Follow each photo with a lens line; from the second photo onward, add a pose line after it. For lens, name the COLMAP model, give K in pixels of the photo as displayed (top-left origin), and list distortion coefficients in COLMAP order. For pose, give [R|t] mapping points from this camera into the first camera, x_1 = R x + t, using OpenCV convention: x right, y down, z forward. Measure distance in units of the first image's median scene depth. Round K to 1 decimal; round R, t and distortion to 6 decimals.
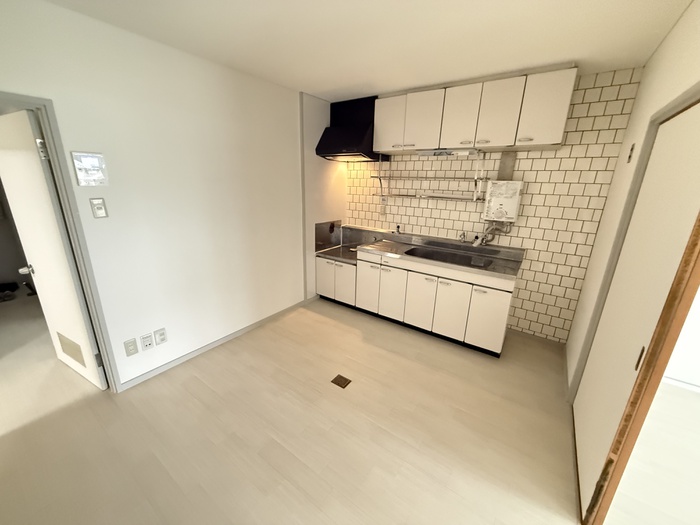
lens RADIAL K [[279.1, 0, 348.8], [0, 279.1, 261.1], [0, 0, 1]] dist [0.000962, -0.000398]
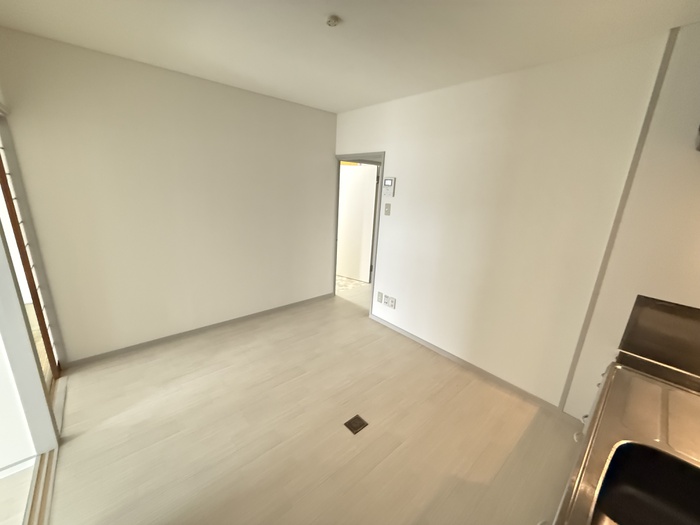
lens RADIAL K [[279.1, 0, 348.3], [0, 279.1, 264.2], [0, 0, 1]] dist [0.000962, -0.000398]
pose [[-0.236839, 0.224678, -0.945213, 0.553879], [-0.319778, 0.900656, 0.294213, -0.207073], [0.917415, 0.371939, -0.141463, 0.754775]]
